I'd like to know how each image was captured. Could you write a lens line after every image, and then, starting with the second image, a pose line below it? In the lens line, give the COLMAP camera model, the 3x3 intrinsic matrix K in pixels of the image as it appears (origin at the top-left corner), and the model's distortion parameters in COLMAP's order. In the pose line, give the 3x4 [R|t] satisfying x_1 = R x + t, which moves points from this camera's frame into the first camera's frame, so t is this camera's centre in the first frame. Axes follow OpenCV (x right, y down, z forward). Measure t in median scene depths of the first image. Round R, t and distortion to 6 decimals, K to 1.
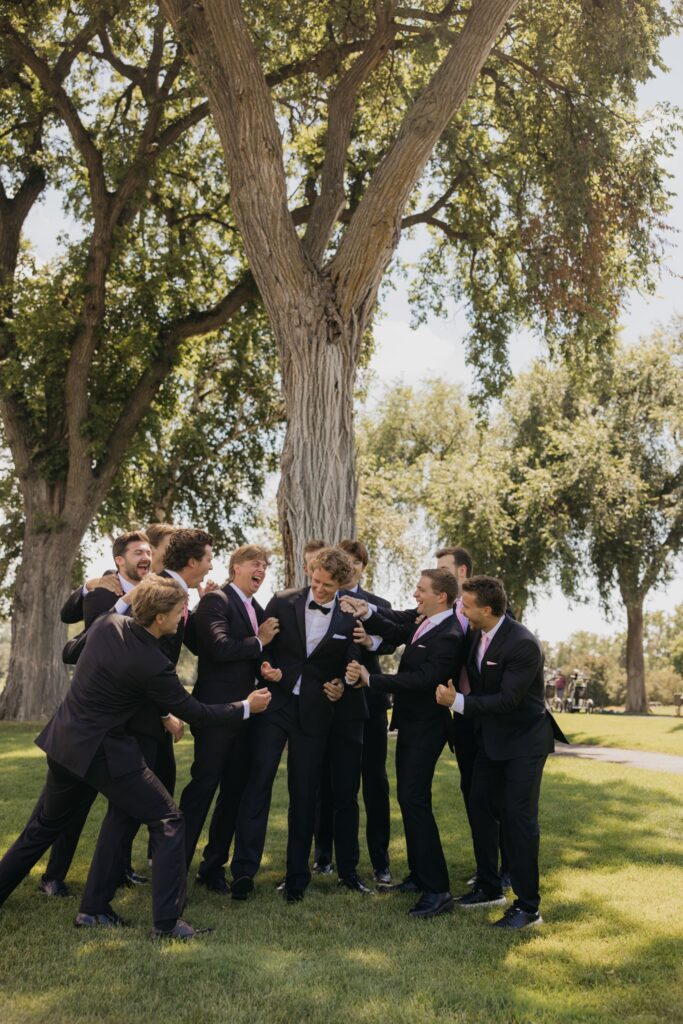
lens RADIAL K [[813.6, 0, 339.2], [0, 813.6, 532.6], [0, 0, 1]] dist [0.004938, 0.007994]
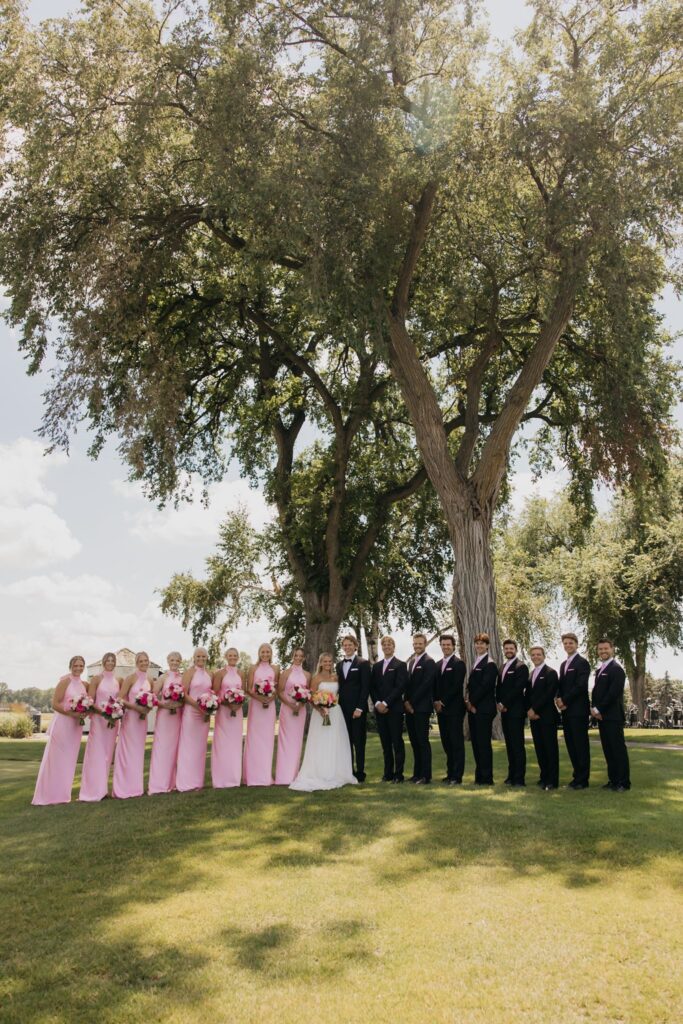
lens RADIAL K [[813.6, 0, 339.2], [0, 813.6, 532.6], [0, 0, 1]] dist [0.004938, 0.007994]
pose [[0.973153, -0.069896, -0.219289, 0.059043], [0.056890, 0.996257, -0.065081, -0.064471], [0.223017, 0.050858, 0.973487, -0.559085]]
